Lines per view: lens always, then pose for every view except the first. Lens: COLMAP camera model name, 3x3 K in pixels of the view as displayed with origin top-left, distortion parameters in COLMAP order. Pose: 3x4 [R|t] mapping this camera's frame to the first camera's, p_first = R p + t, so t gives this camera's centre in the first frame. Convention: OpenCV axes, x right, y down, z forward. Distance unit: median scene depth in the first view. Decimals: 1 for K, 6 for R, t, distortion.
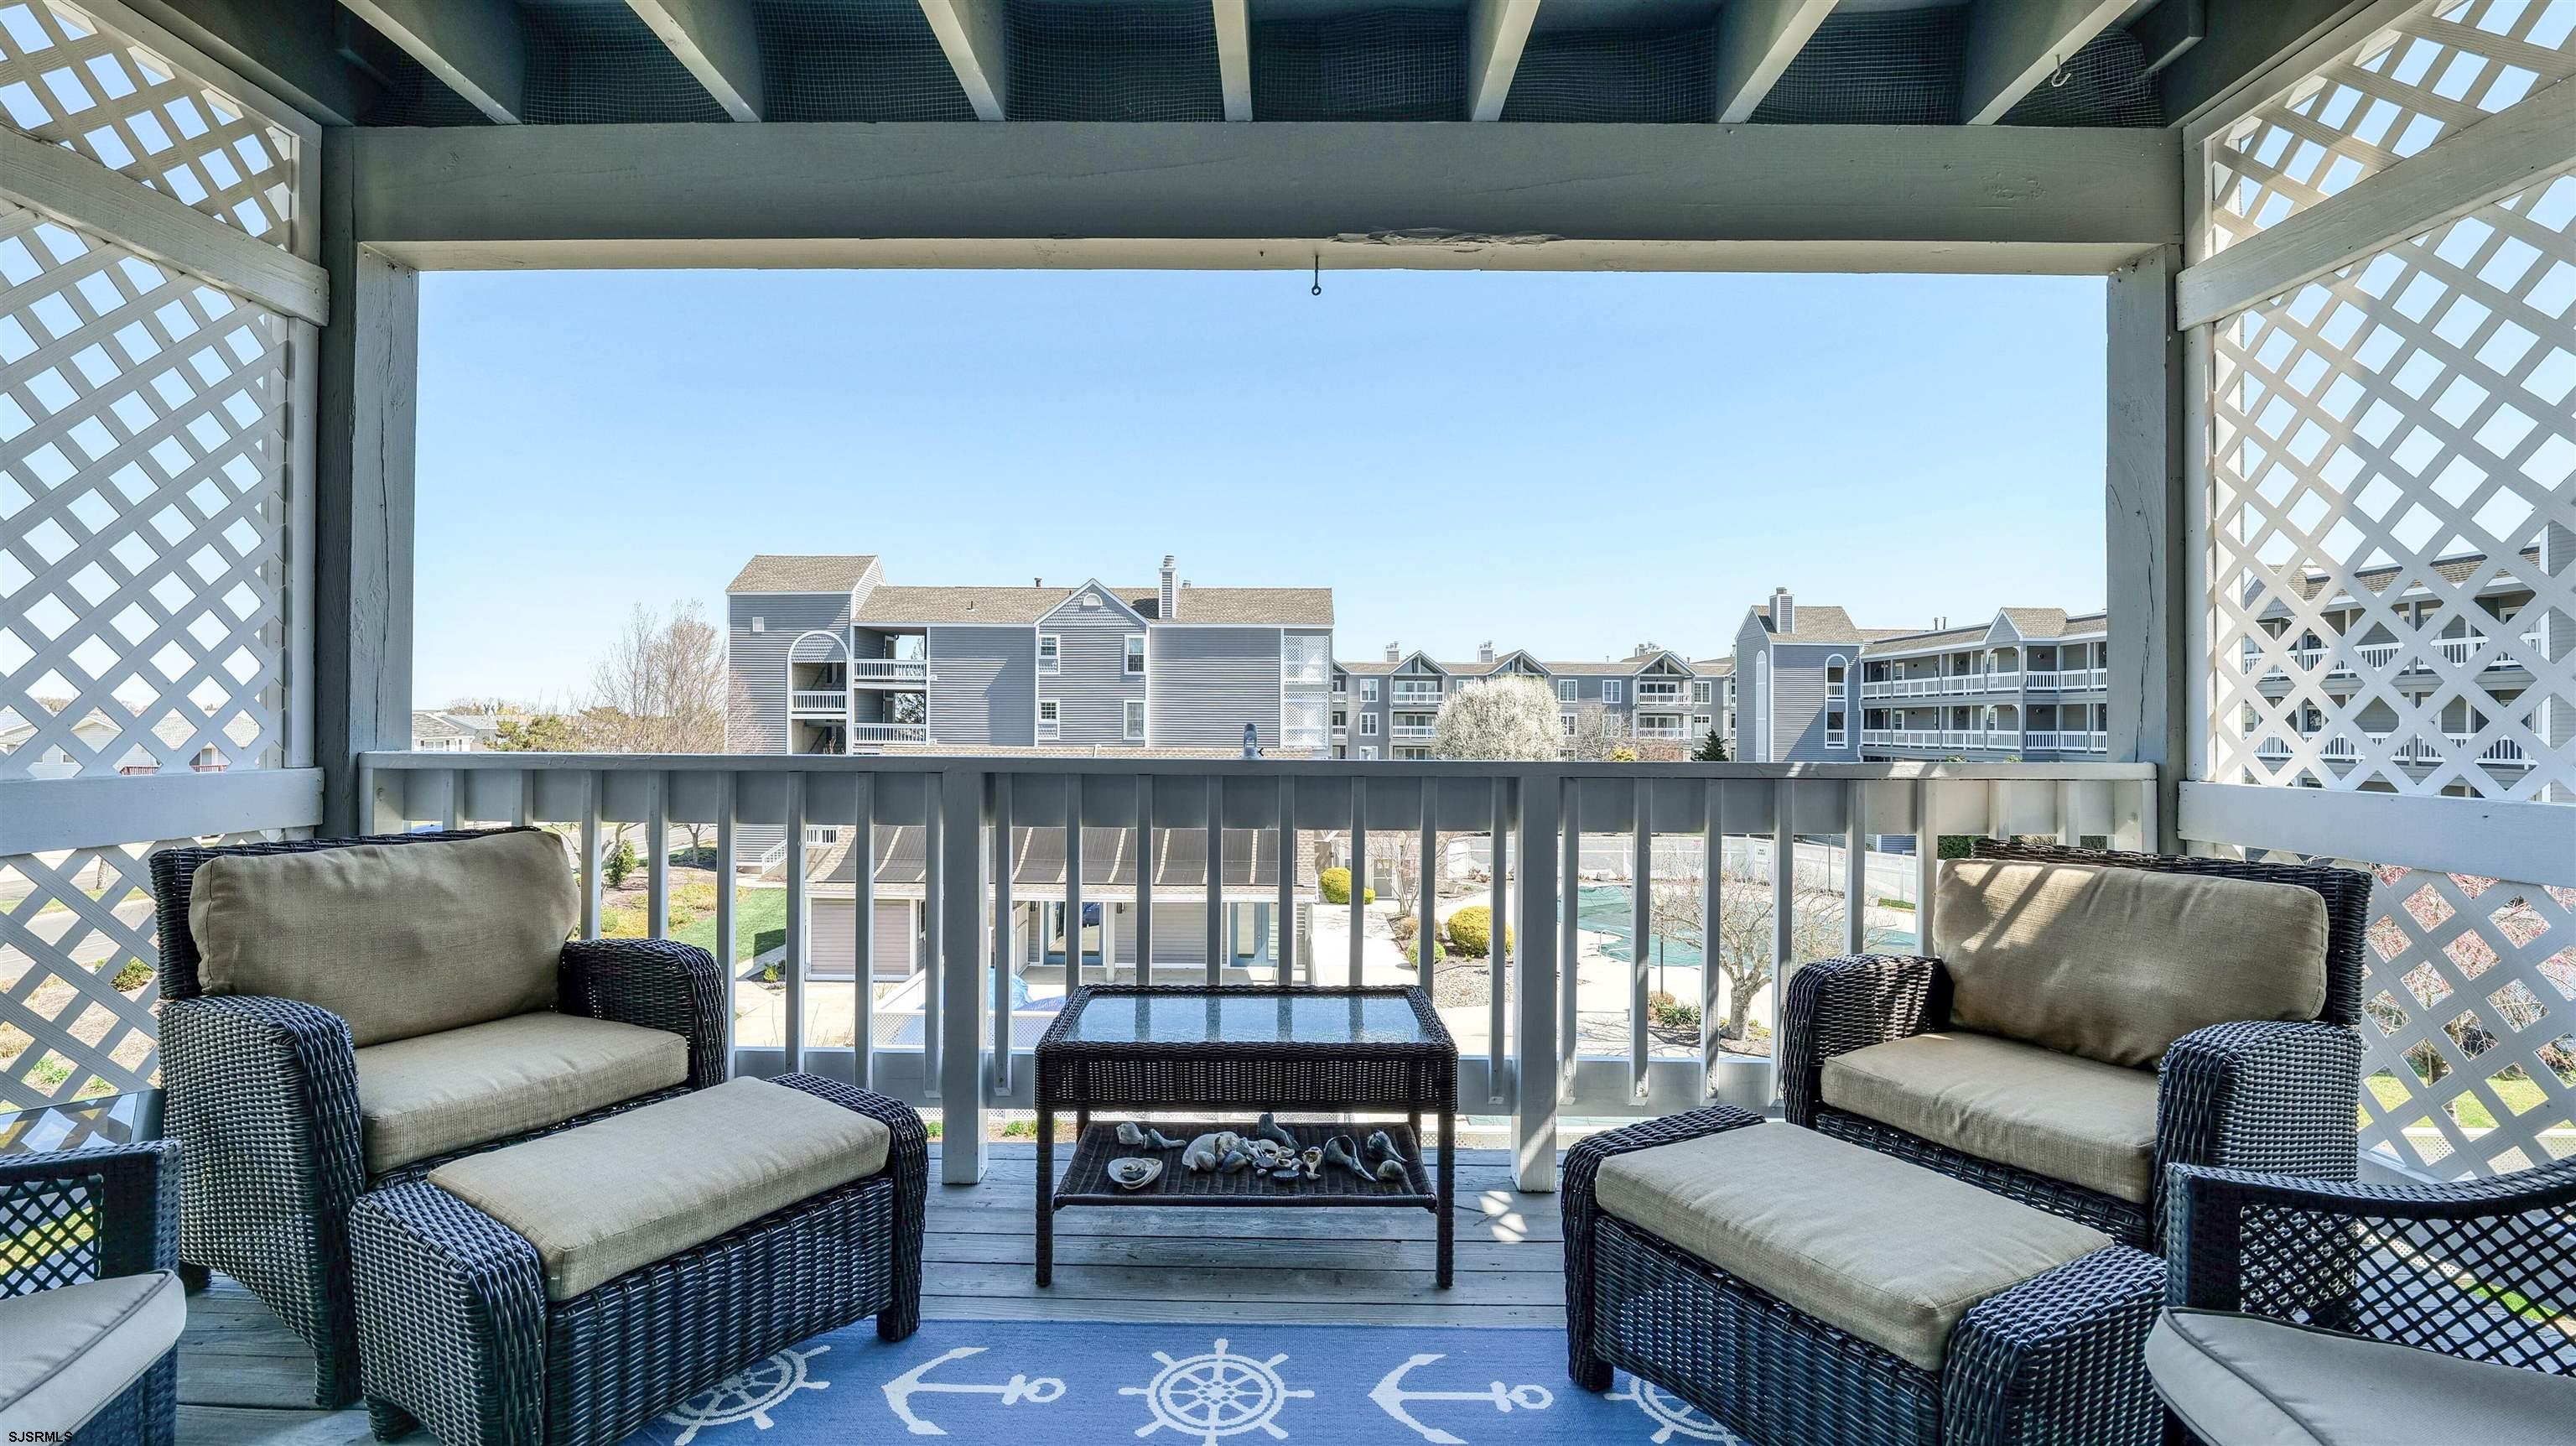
lens RADIAL K [[1052.2, 0, 1288.9], [0, 1052.2, 709.0], [0, 0, 1]] dist [-0.010671, 0.000019]
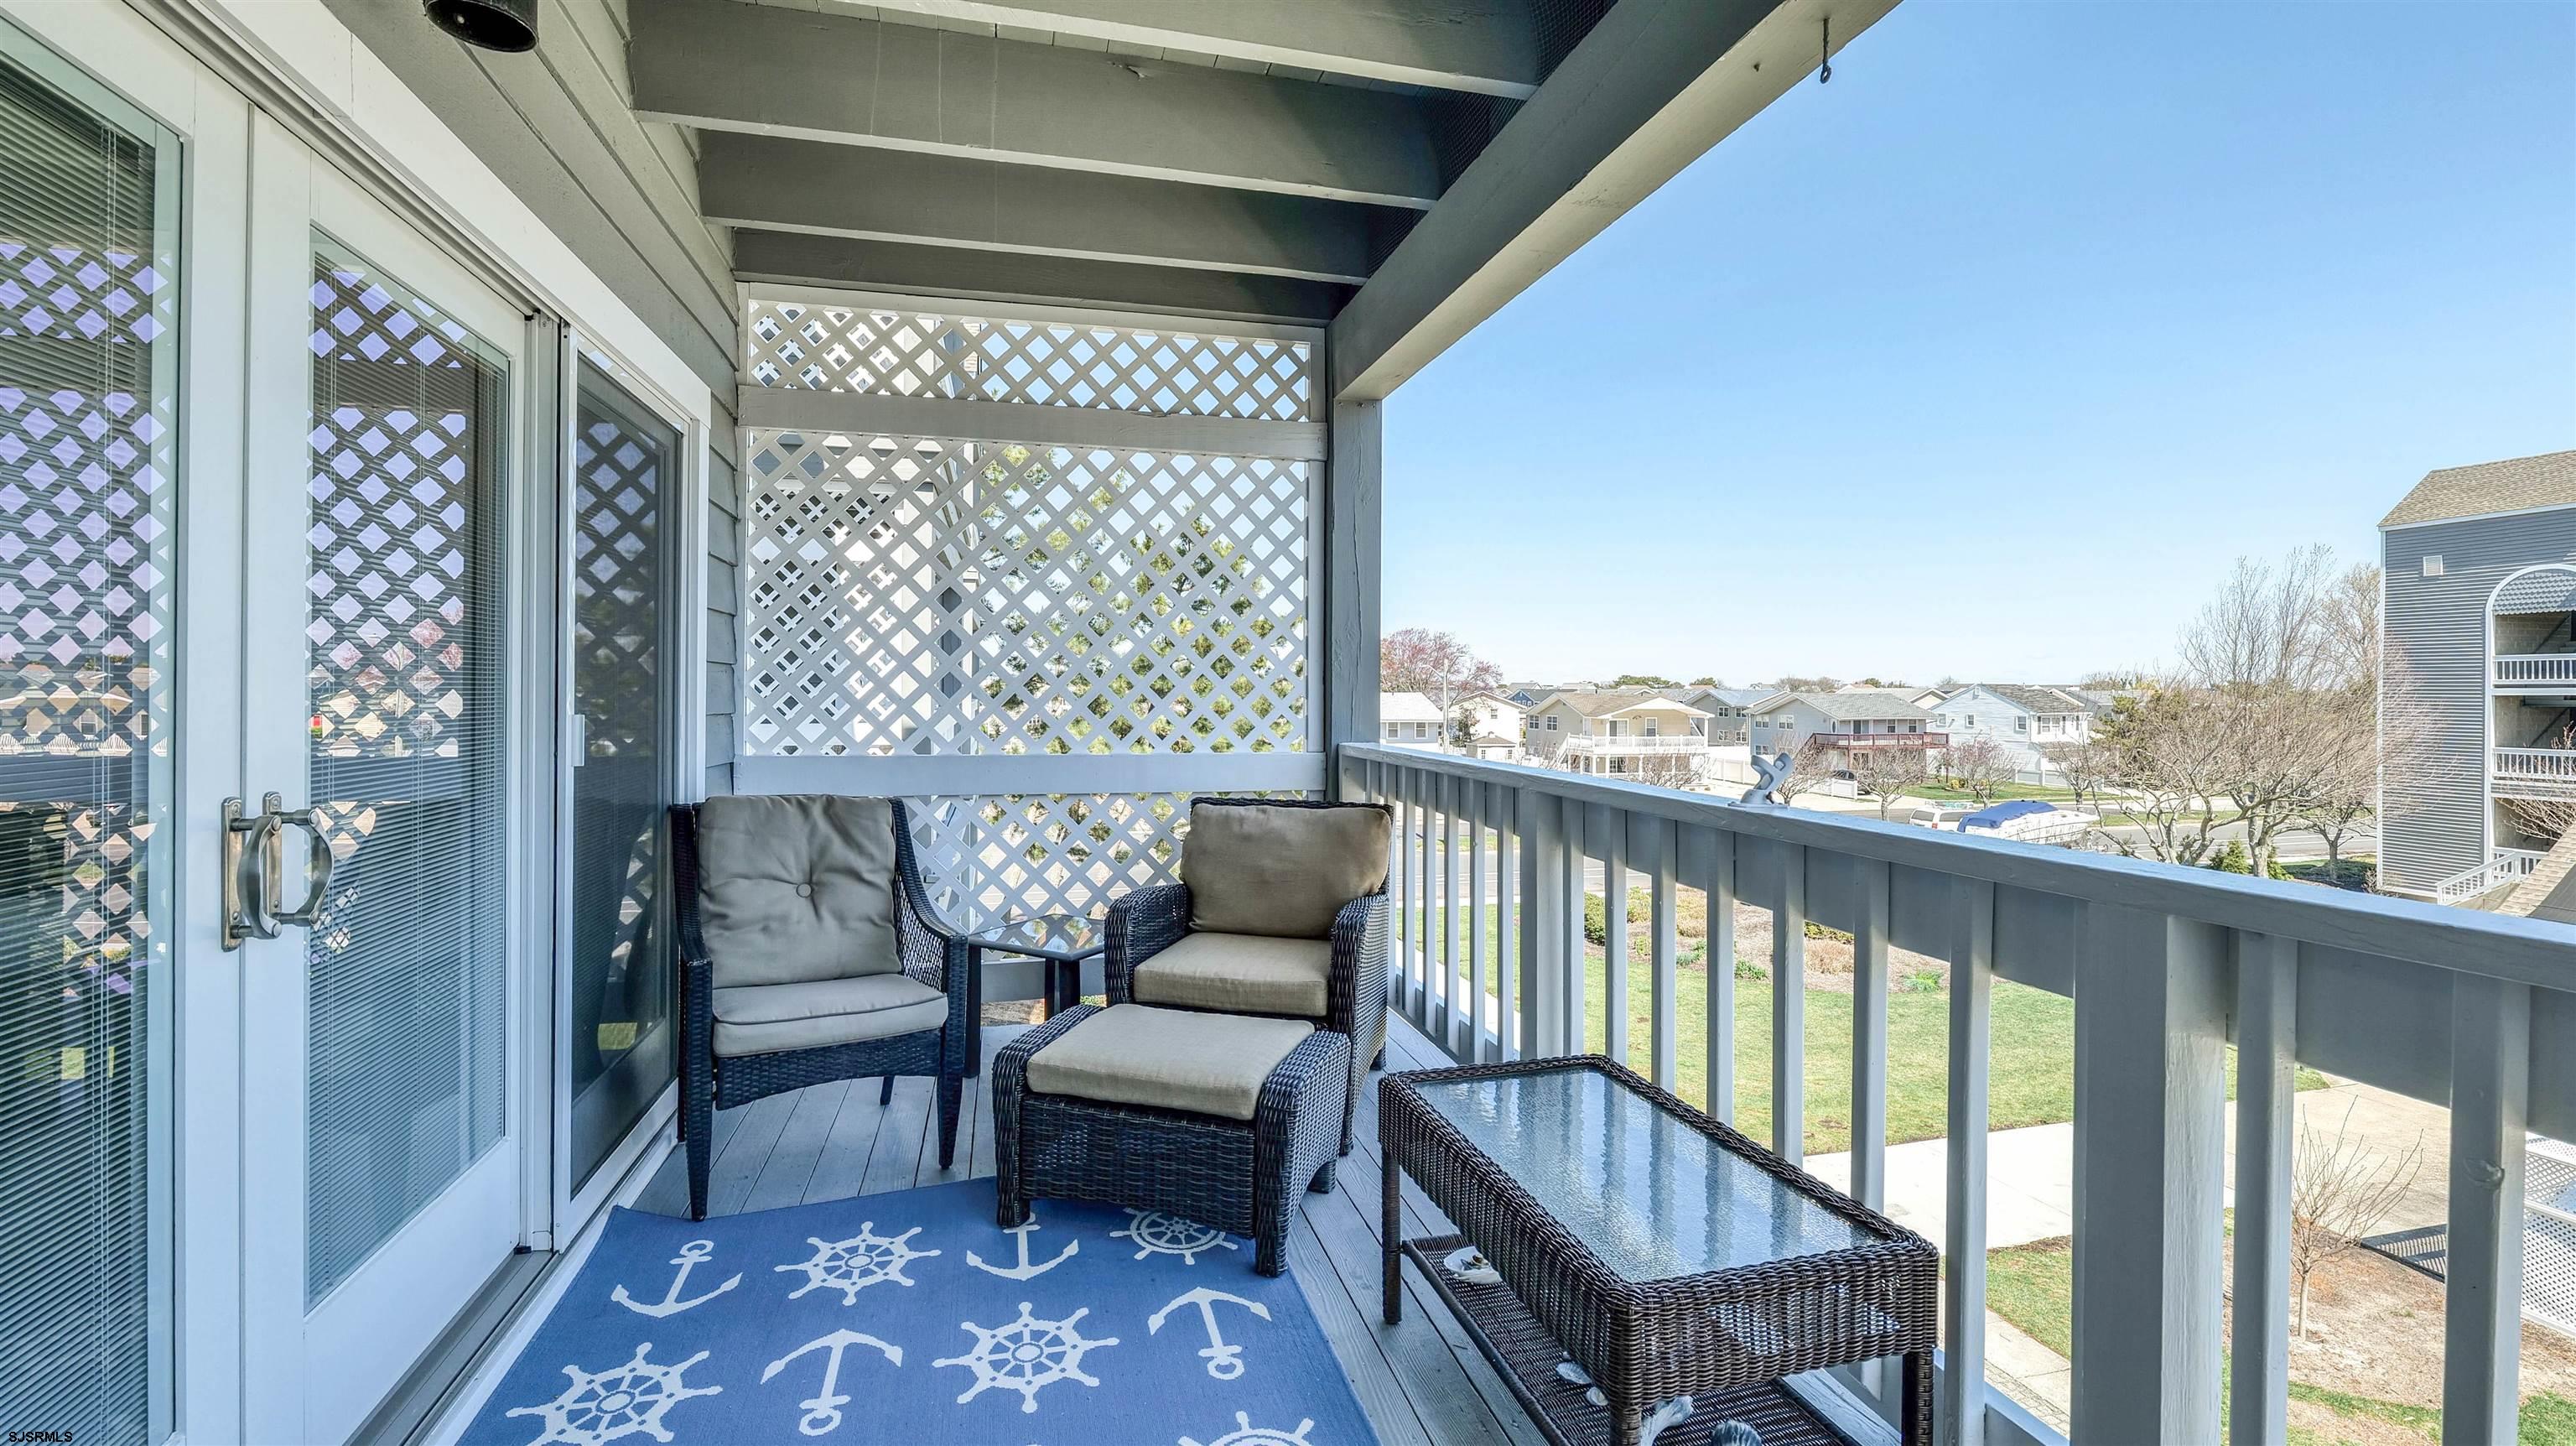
lens RADIAL K [[1110.0, 0, 1287.6], [0, 1110.0, 685.3], [0, 0, 1]] dist [0.001295, 0.000083]
pose [[0.250941, -0.010312, -0.967947, 0.598947], [0.013053, 0.999888, -0.007268, -0.029205], [0.967914, -0.010811, 0.251048, 0.521381]]
